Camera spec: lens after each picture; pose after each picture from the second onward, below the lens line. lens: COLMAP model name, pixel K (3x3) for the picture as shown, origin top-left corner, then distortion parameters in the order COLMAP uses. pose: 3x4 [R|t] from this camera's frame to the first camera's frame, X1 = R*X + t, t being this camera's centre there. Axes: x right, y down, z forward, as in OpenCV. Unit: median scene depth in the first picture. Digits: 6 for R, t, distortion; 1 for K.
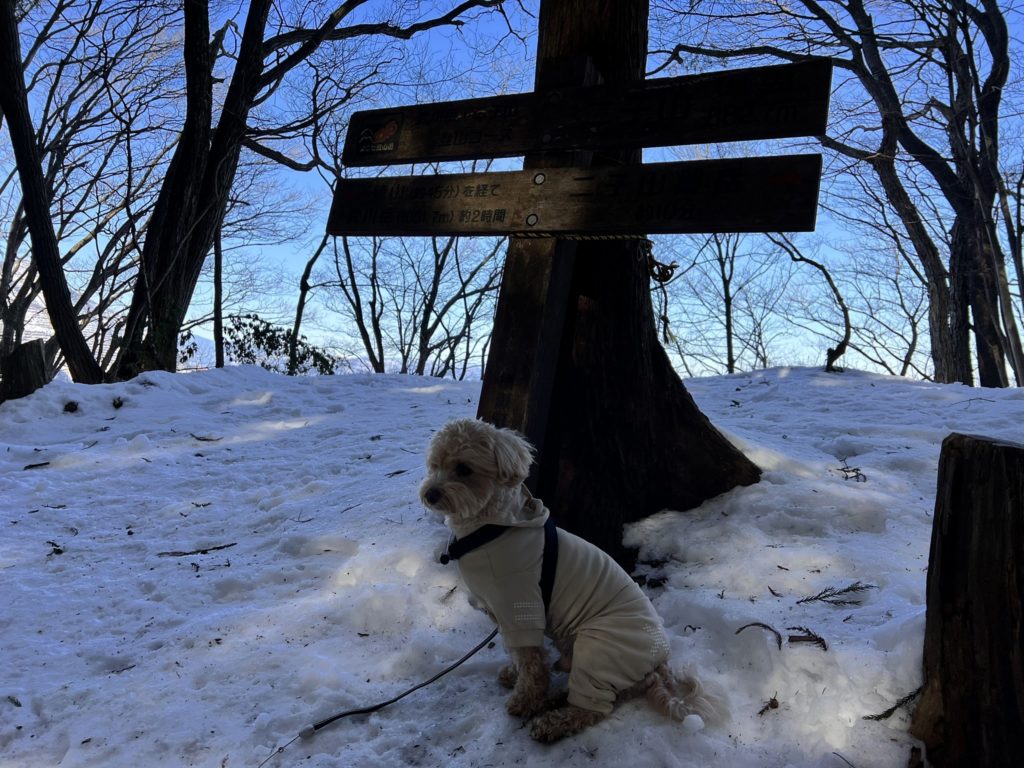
lens RADIAL K [[772.5, 0, 509.1], [0, 772.5, 382.6], [0, 0, 1]] dist [0.068212, 0.000938]
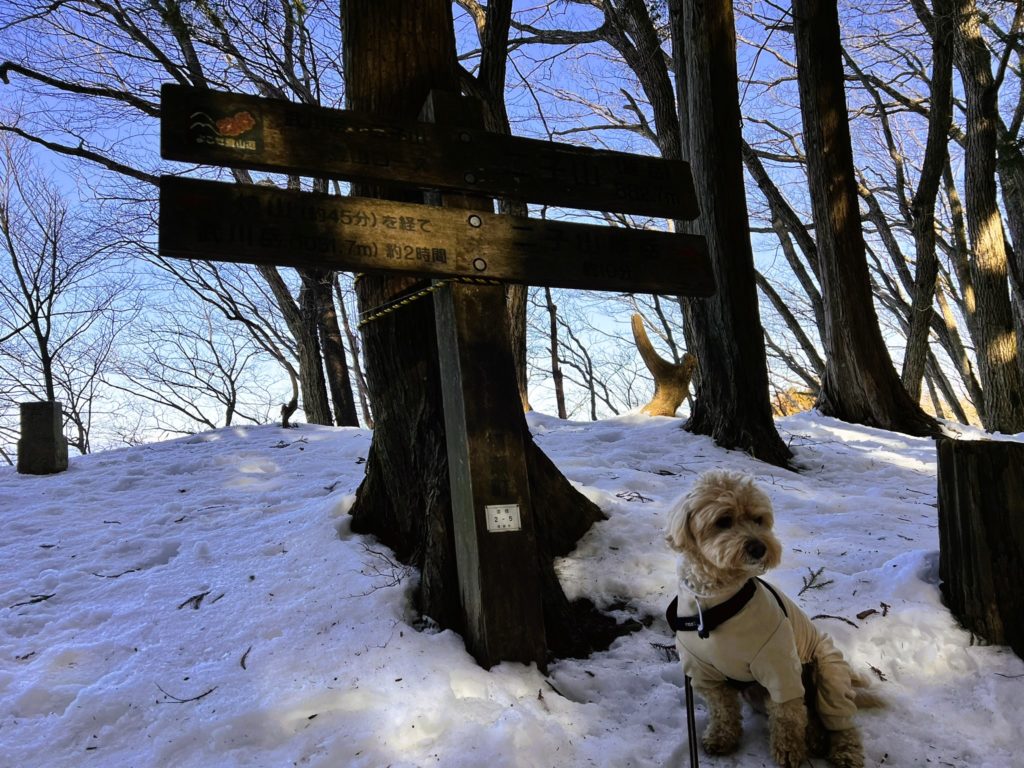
lens RADIAL K [[772.5, 0, 511.3], [0, 772.5, 383.5], [0, 0, 1]] dist [0.068212, 0.000938]
pose [[0.641216, -0.022438, 0.767032, -0.618037], [0.080220, 0.996055, -0.037924, -0.031887], [-0.763156, 0.085849, 0.640487, 0.383890]]
